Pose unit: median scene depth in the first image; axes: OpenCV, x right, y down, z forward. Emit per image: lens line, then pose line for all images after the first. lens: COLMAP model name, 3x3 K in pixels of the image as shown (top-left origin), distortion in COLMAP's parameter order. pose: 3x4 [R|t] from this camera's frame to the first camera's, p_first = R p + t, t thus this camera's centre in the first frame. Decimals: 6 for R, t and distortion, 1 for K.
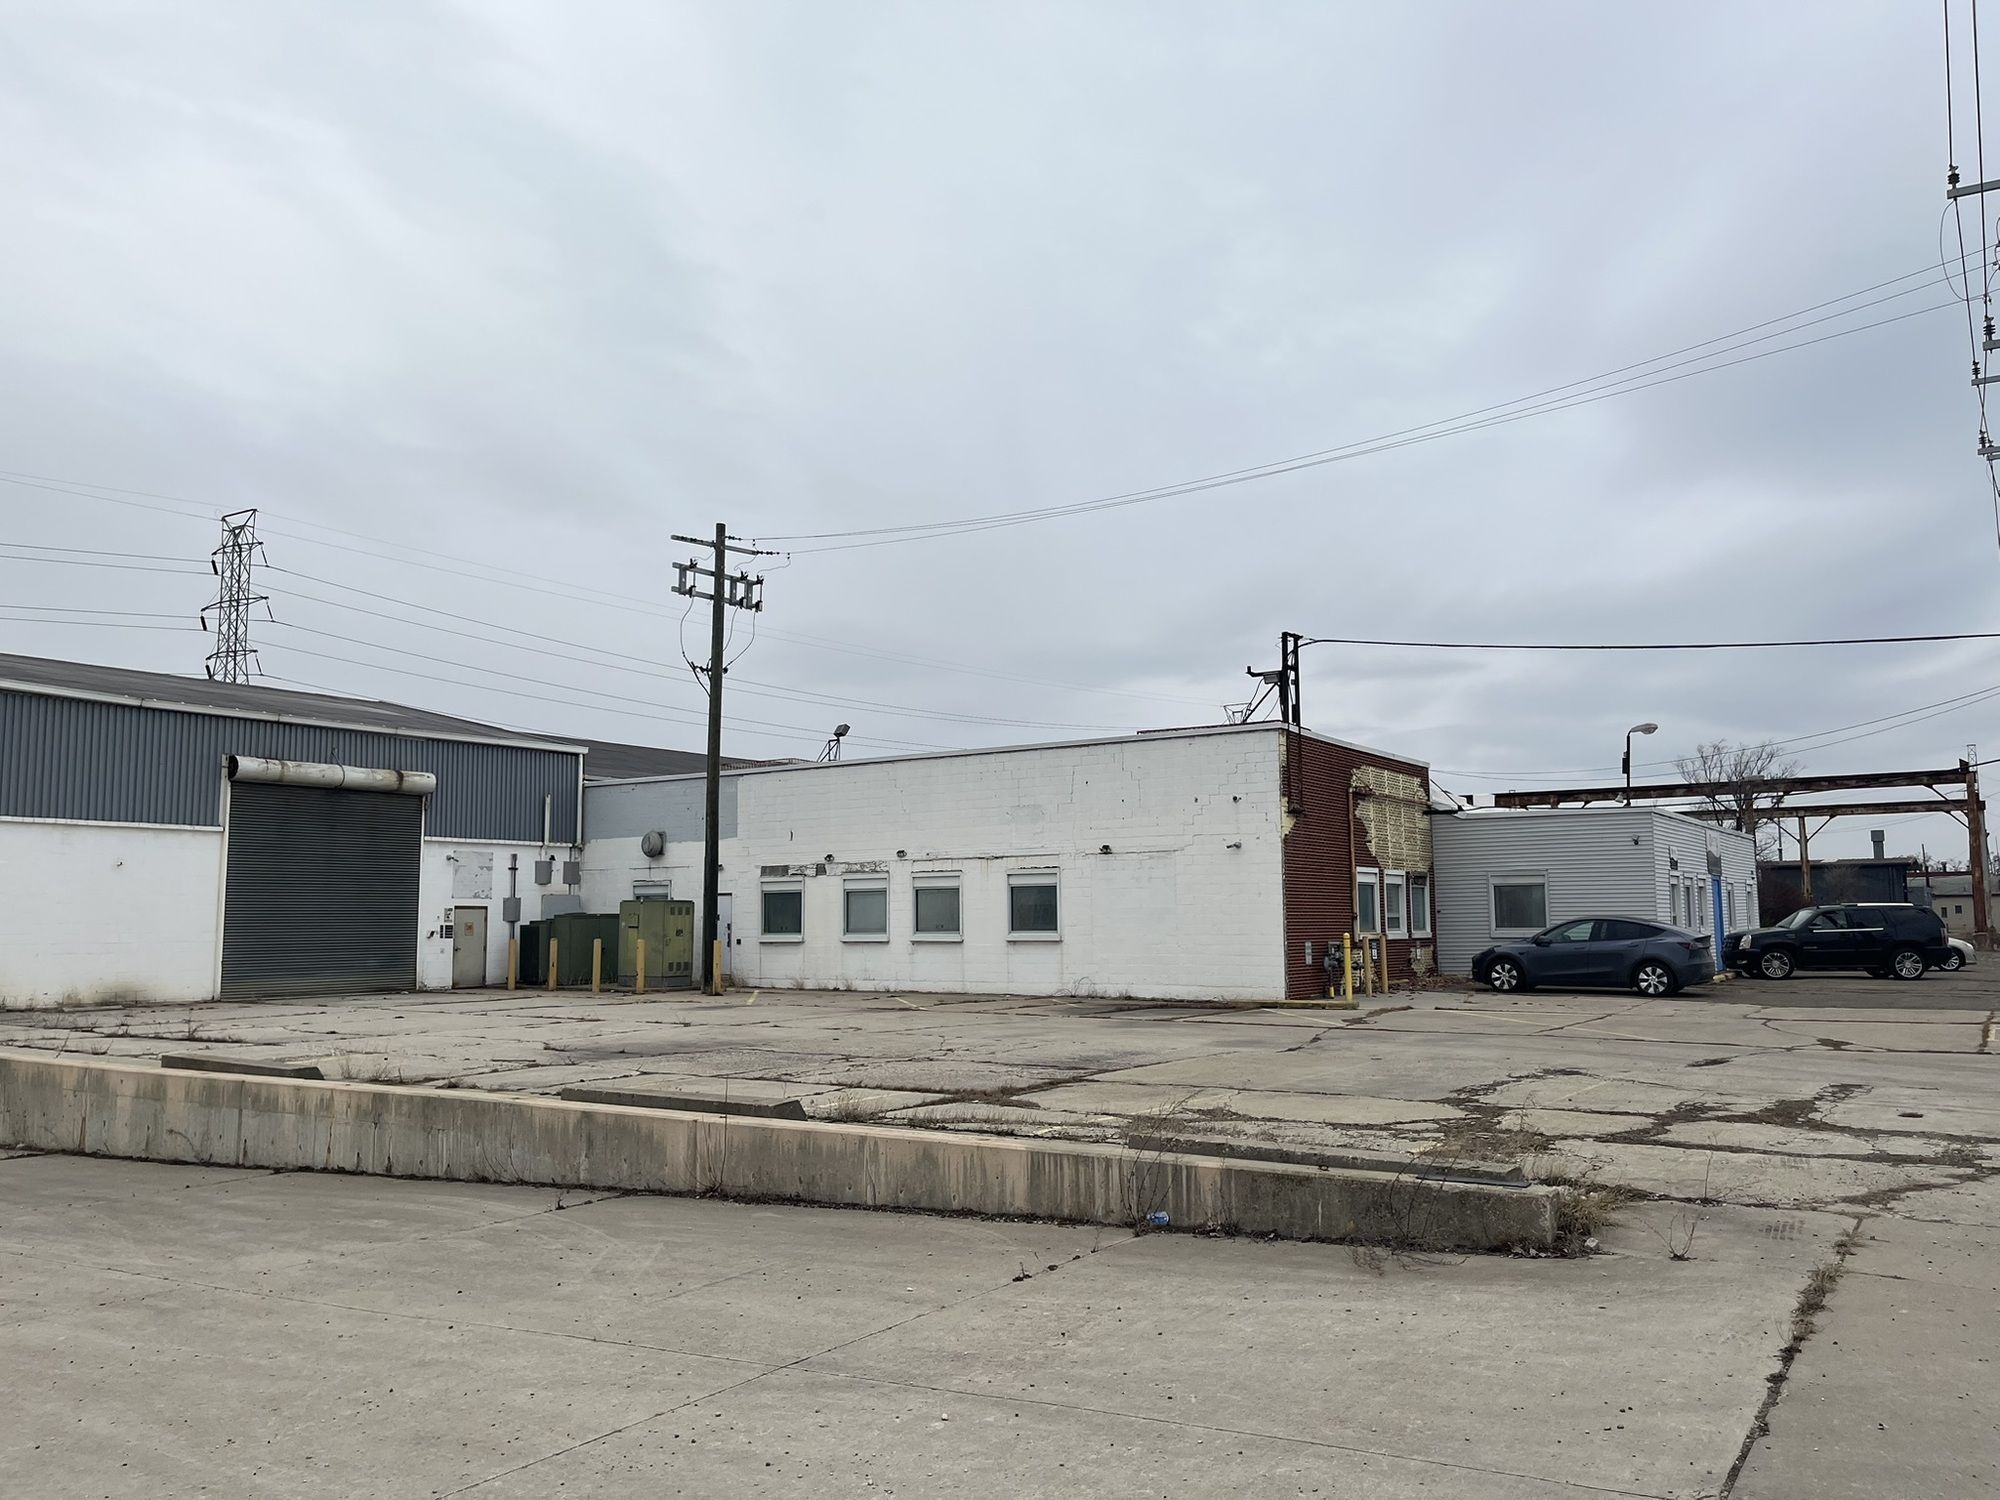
lens RADIAL K [[1532.1, 0, 993.5], [0, 1532.1, 752.8], [0, 0, 1]] dist [0.094853, -0.147271]
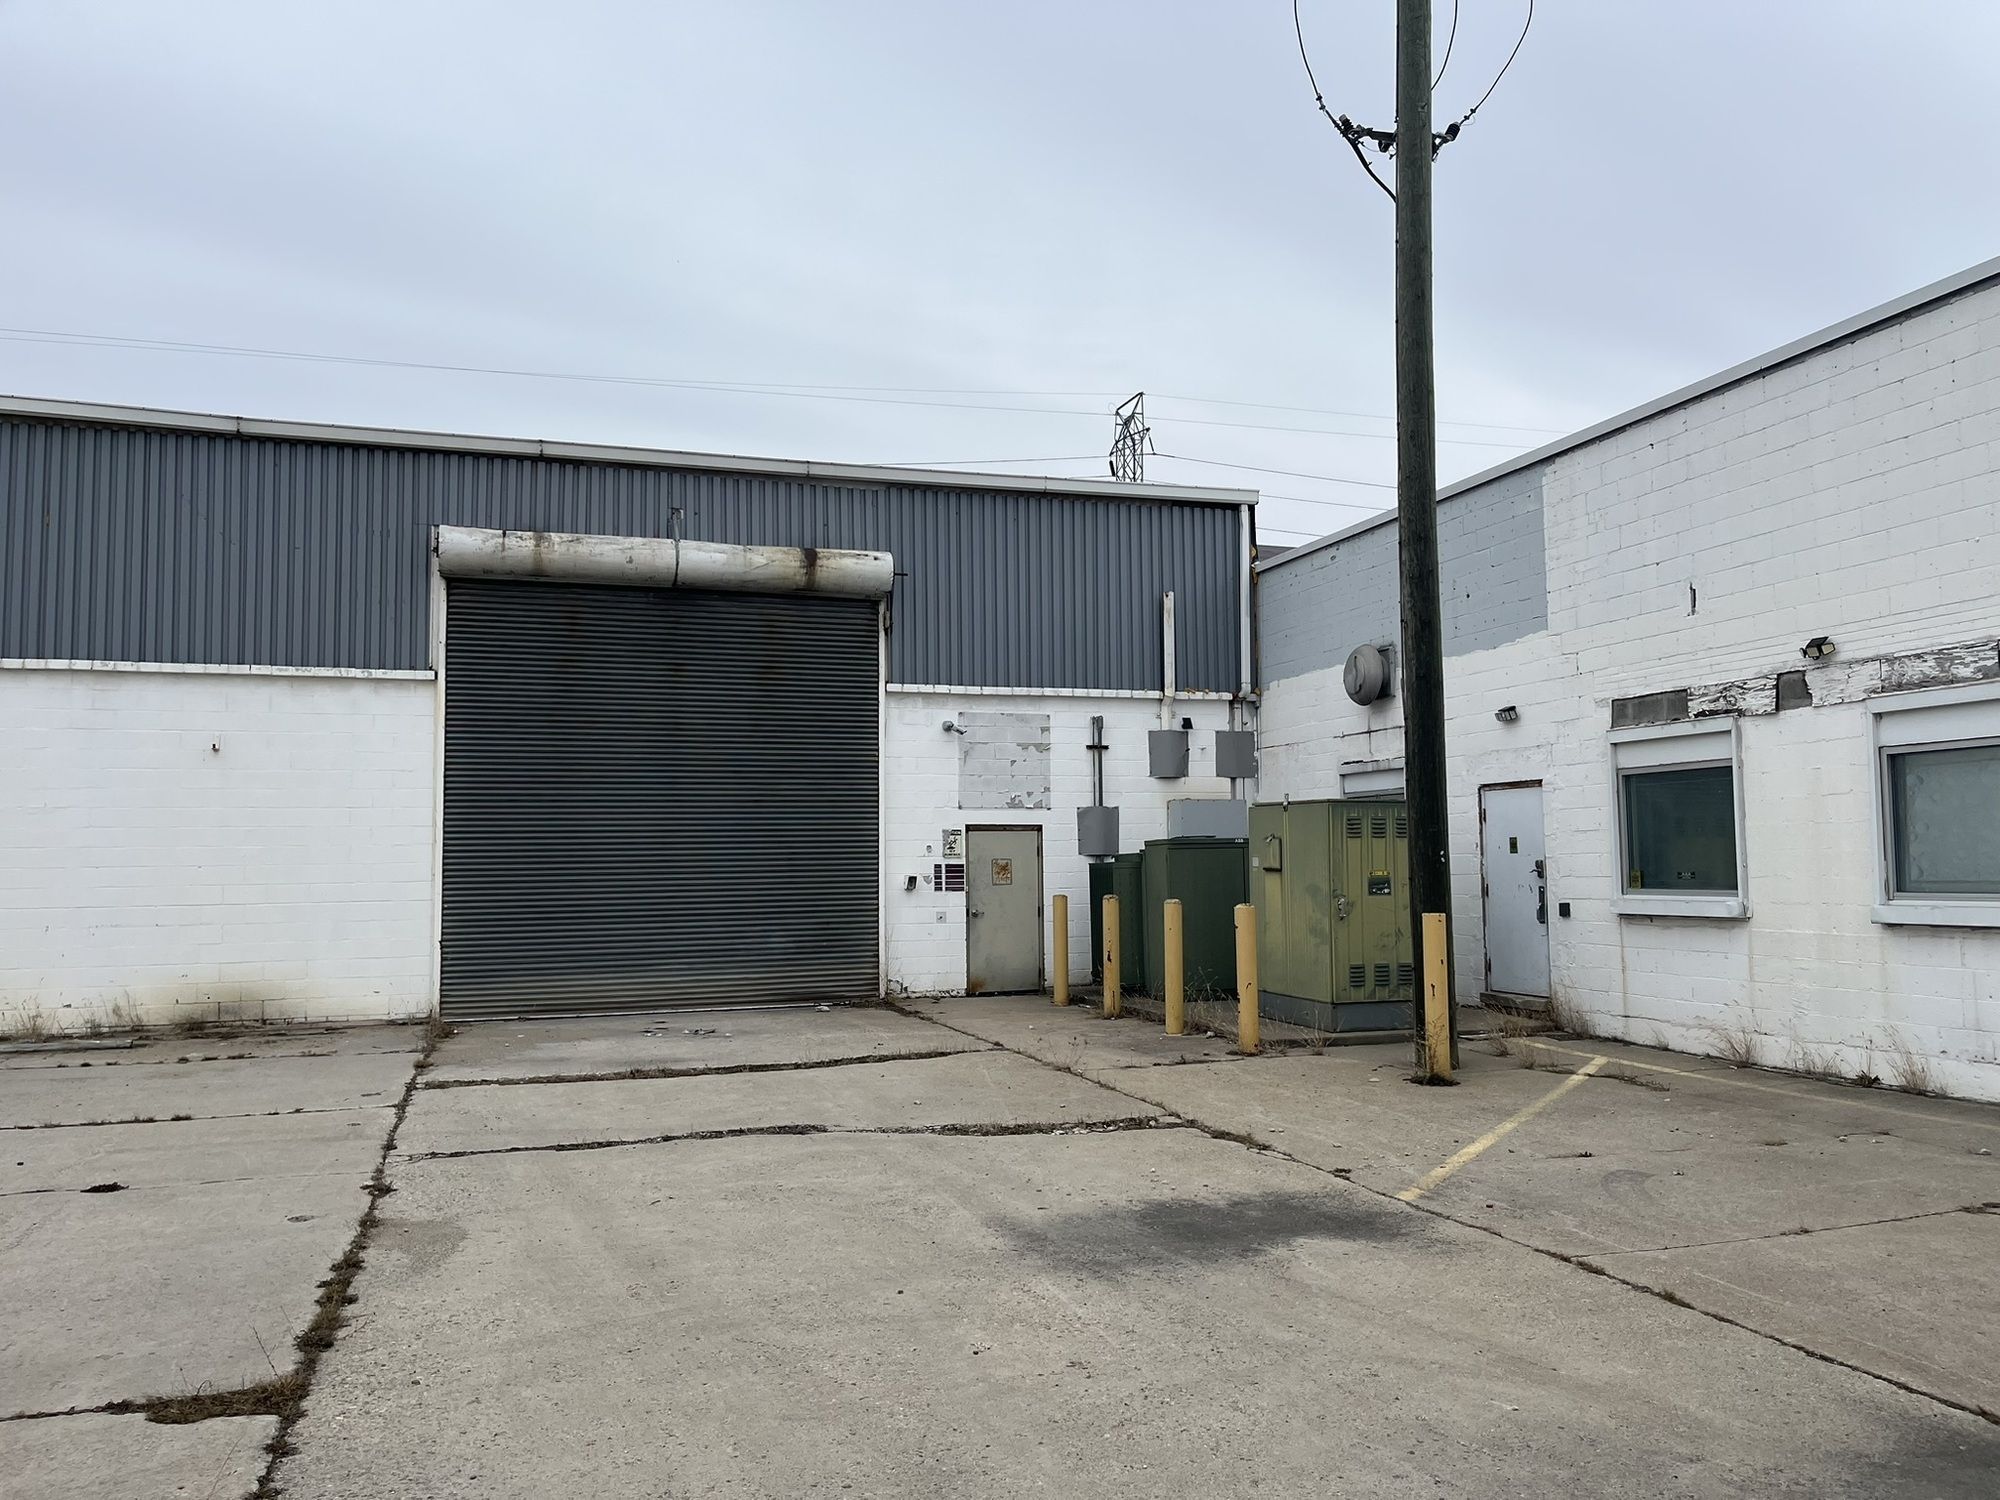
lens RADIAL K [[1532.1, 0, 993.5], [0, 1532.1, 752.8], [0, 0, 1]] dist [0.094853, -0.147271]
pose [[0.793509, -0.047736, -0.606683, -0.049492], [0.073695, 0.997120, 0.017933, 0.070372], [0.604080, -0.058939, 0.794741, 0.641684]]
